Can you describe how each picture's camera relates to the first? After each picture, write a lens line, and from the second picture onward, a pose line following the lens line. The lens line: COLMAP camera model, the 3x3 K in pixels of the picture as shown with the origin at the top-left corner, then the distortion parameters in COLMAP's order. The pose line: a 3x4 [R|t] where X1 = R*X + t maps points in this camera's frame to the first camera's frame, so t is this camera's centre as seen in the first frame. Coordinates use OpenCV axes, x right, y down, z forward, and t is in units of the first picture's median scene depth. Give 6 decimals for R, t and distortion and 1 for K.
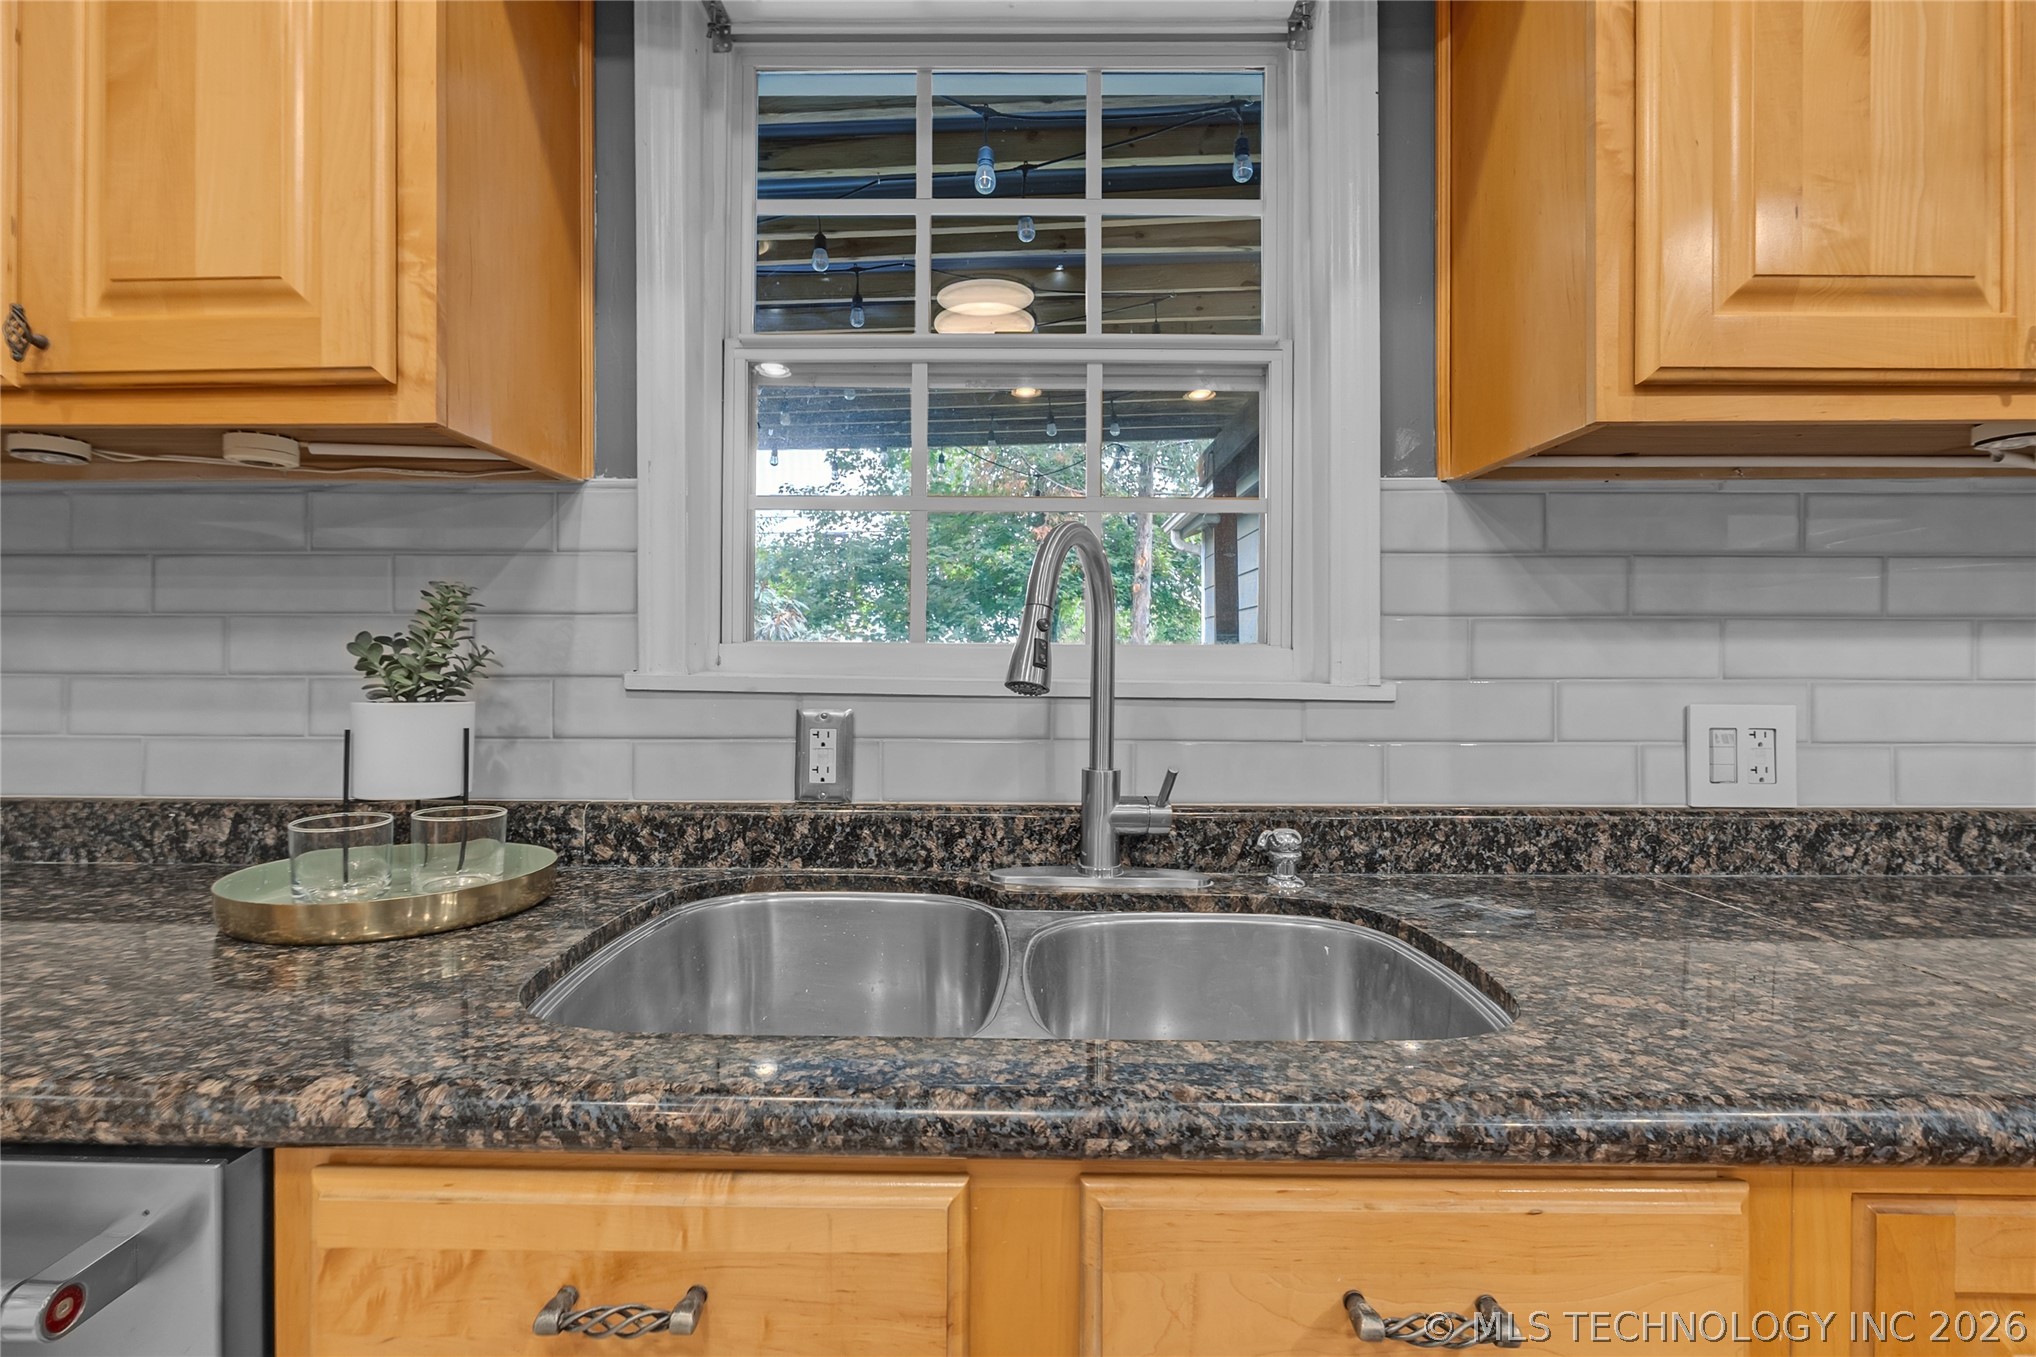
lens RADIAL K [[979.3, 0, 989.4], [0, 979.3, 668.1], [0, 0, 1]] dist [-0.004397, -0.000315]
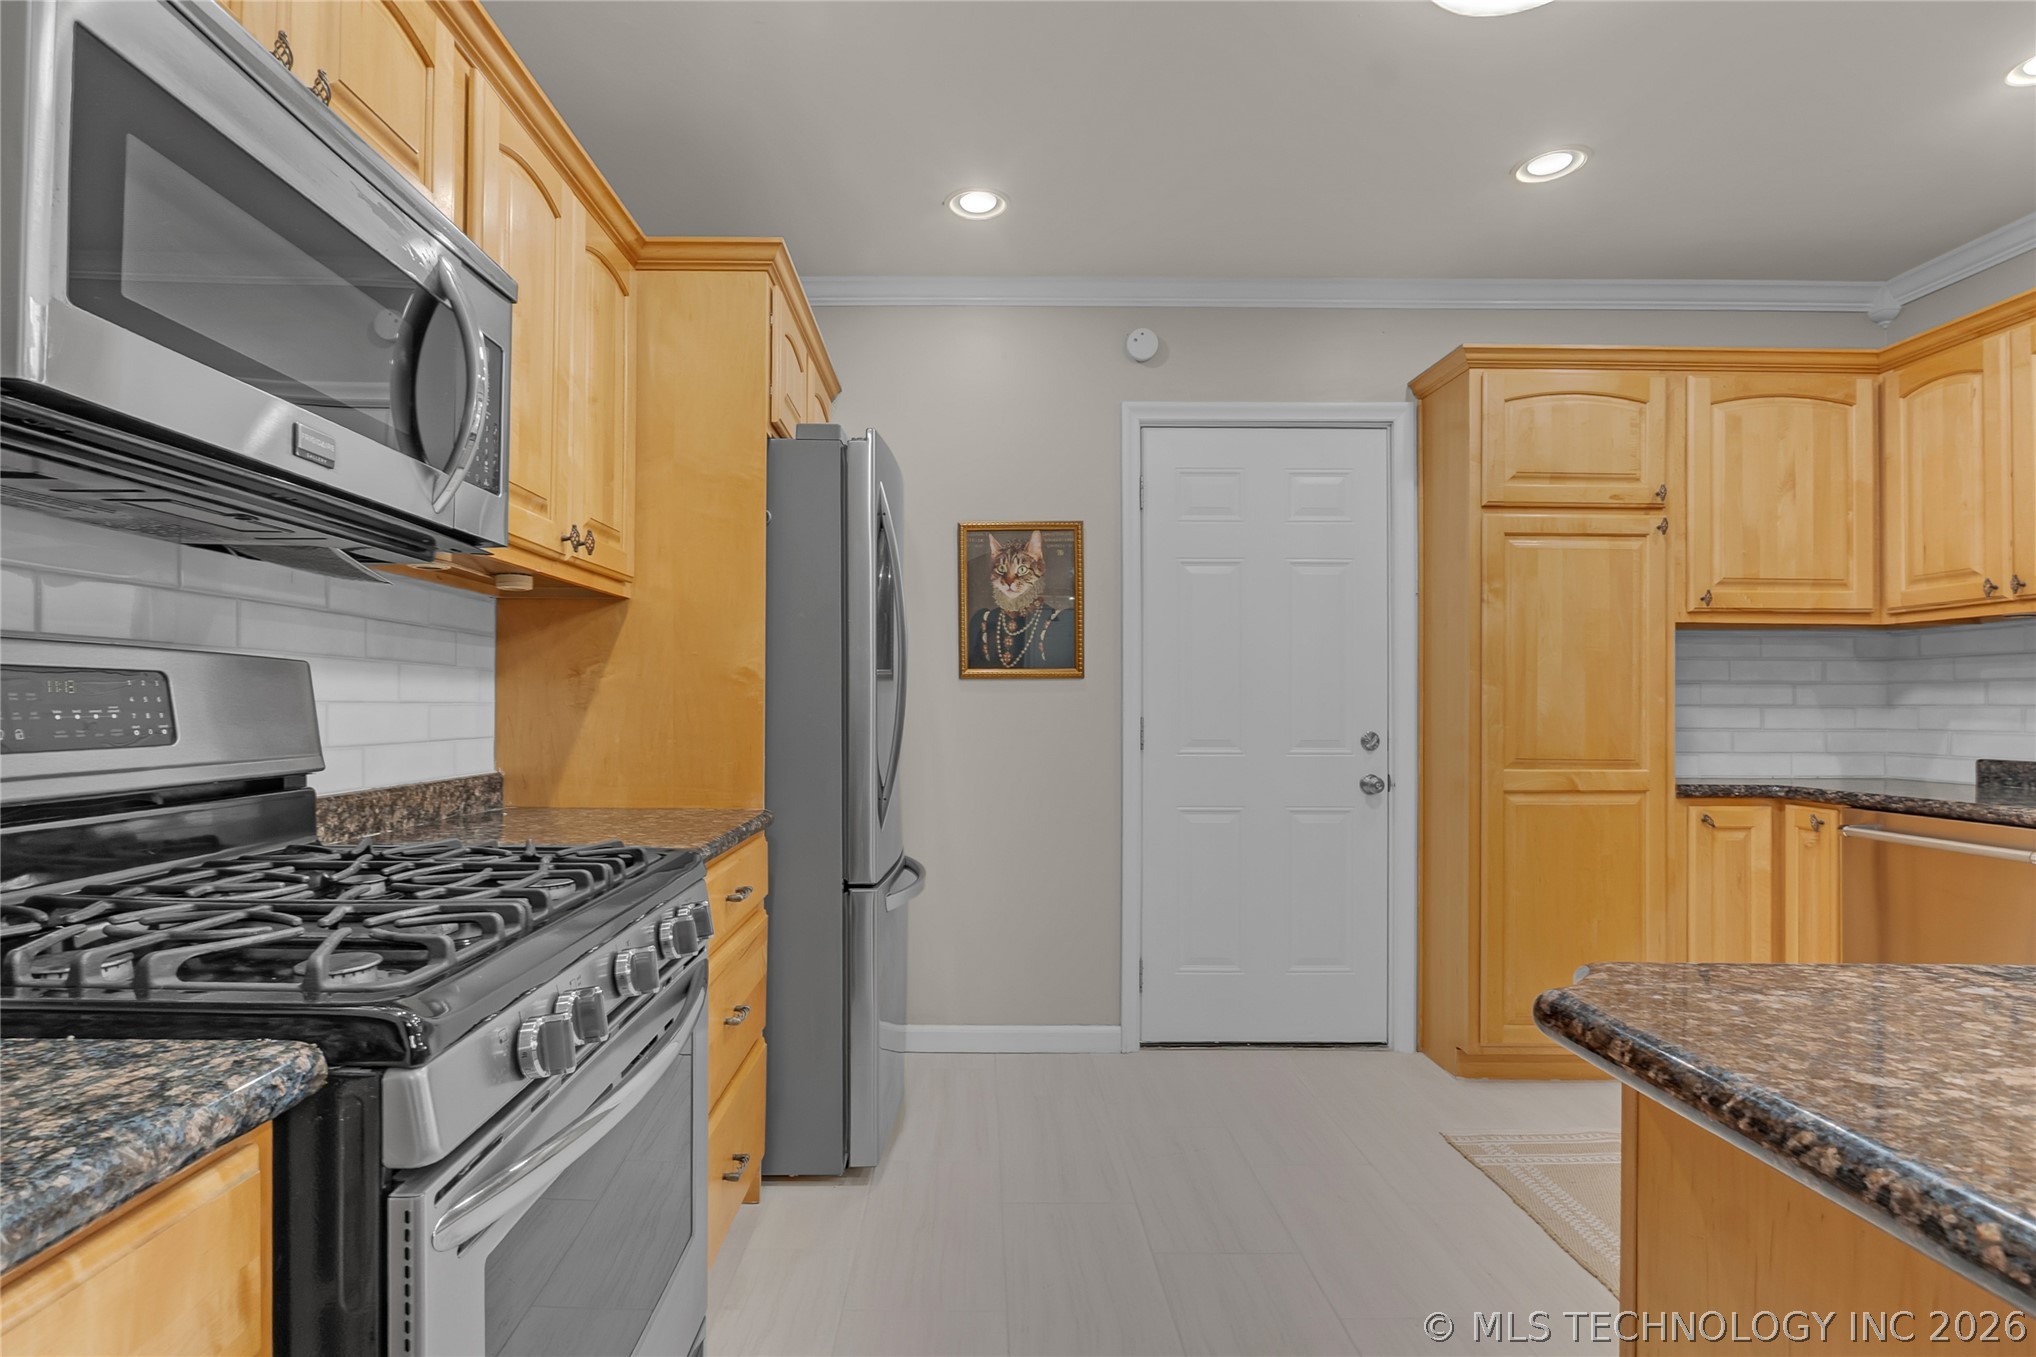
lens RADIAL K [[956.2, 0, 993.8], [0, 956.2, 695.4], [0, 0, 1]] dist [-0.002618, 0.000323]
pose [[0.028718, -0.013528, -0.999496, 1.263235], [-0.005036, 0.999894, -0.013678, 0.025274], [0.999575, 0.005427, 0.028647, -1.533295]]
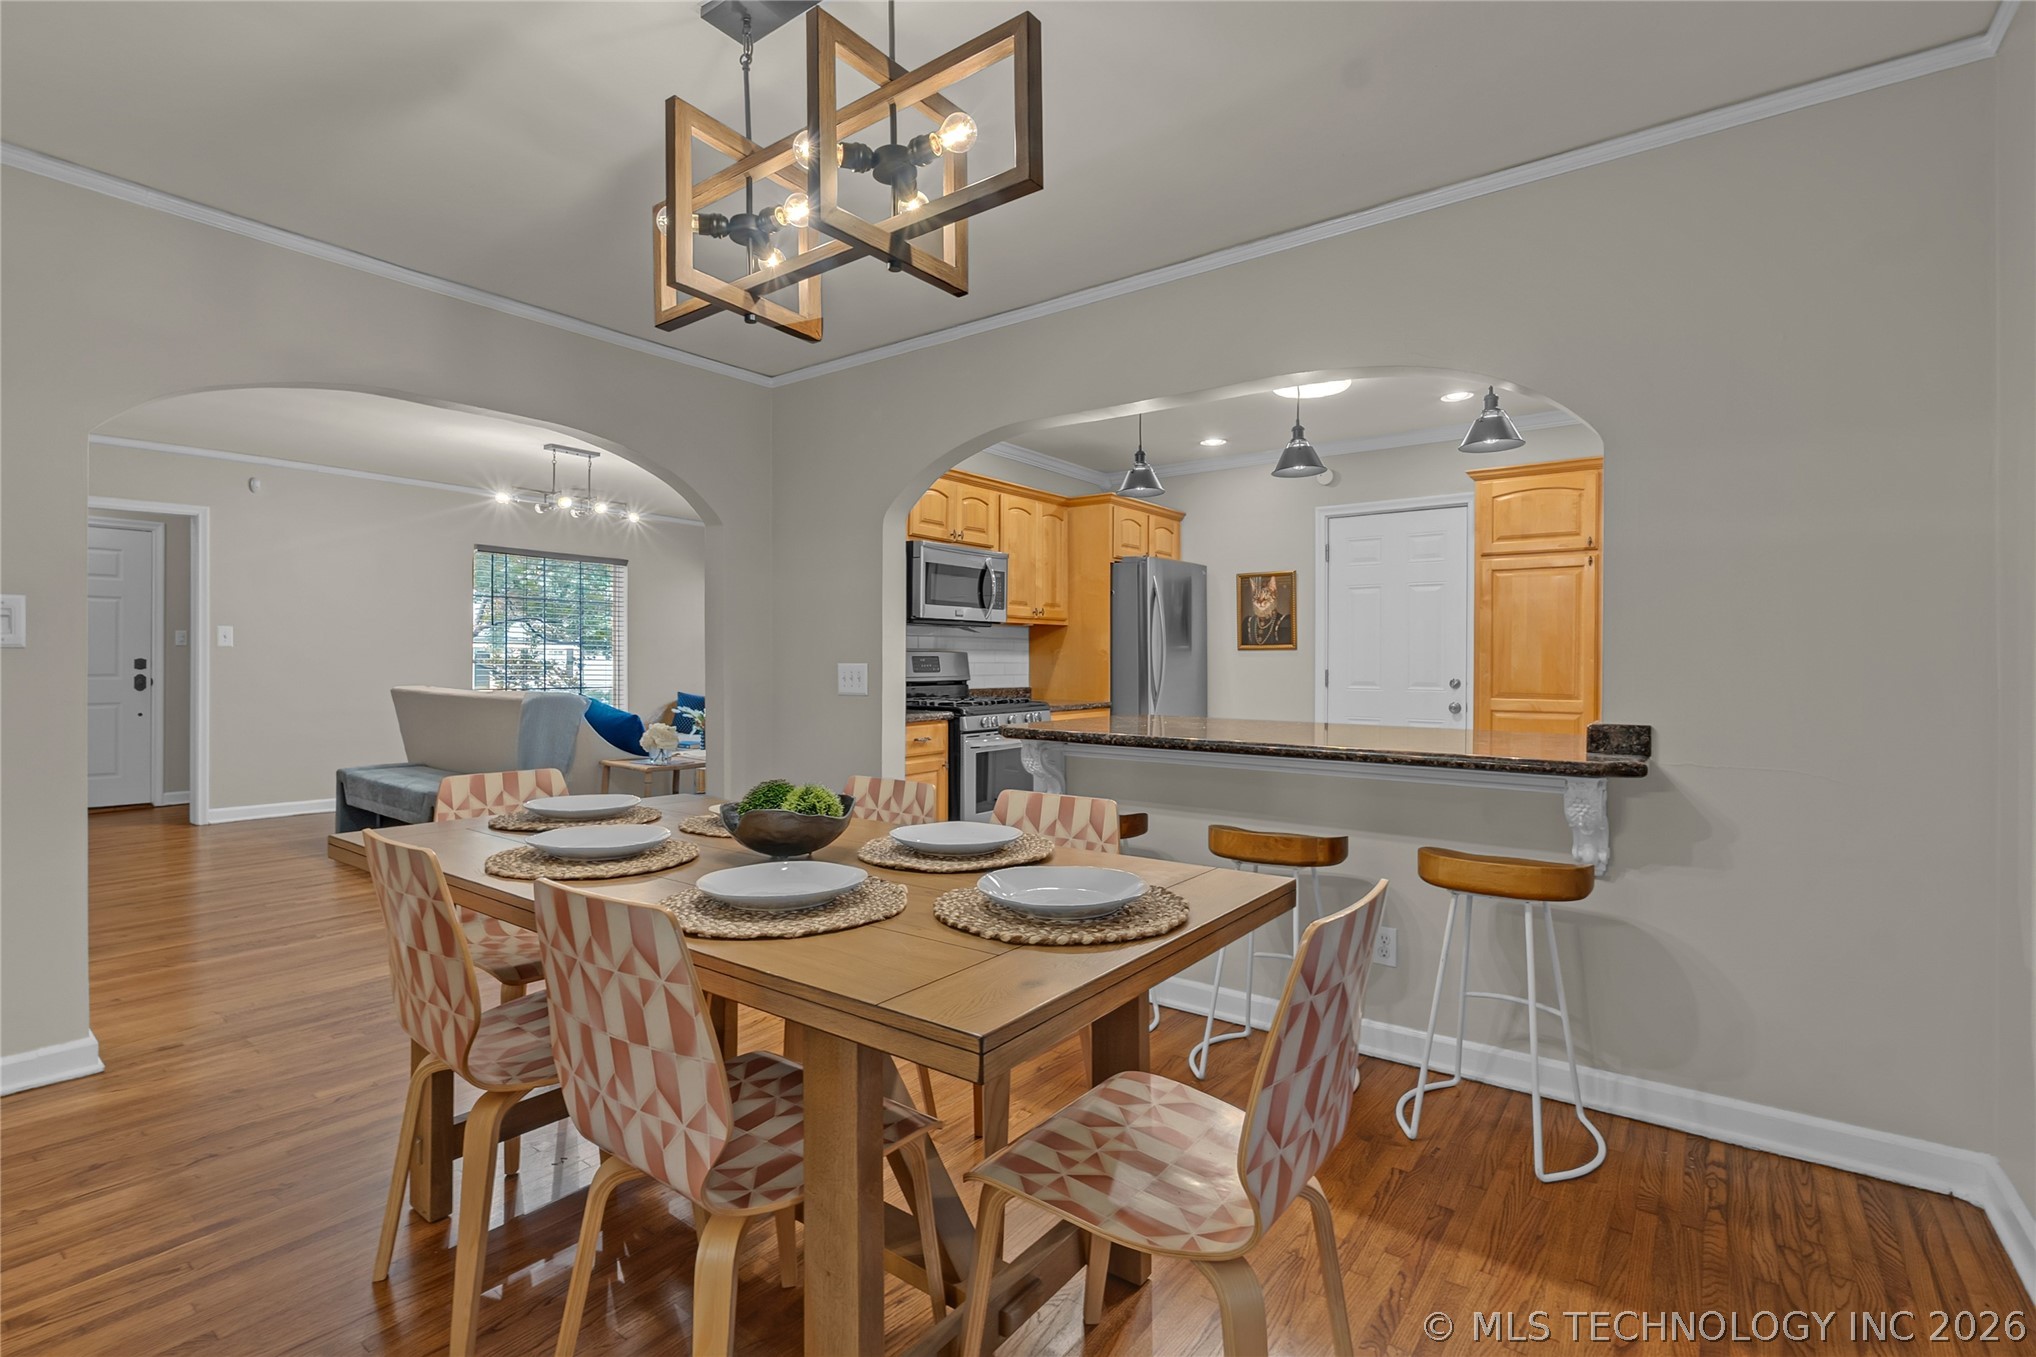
lens RADIAL K [[943.6, 0, 1022.3], [0, 943.6, 665.4], [0, 0, 1]] dist [-0.005454, -0.000216]
pose [[-0.581353, -0.001566, -0.813650, 3.701391], [-0.005851, 0.999980, 0.002256, 0.021454], [0.813631, 0.006072, -0.581350, 0.590235]]
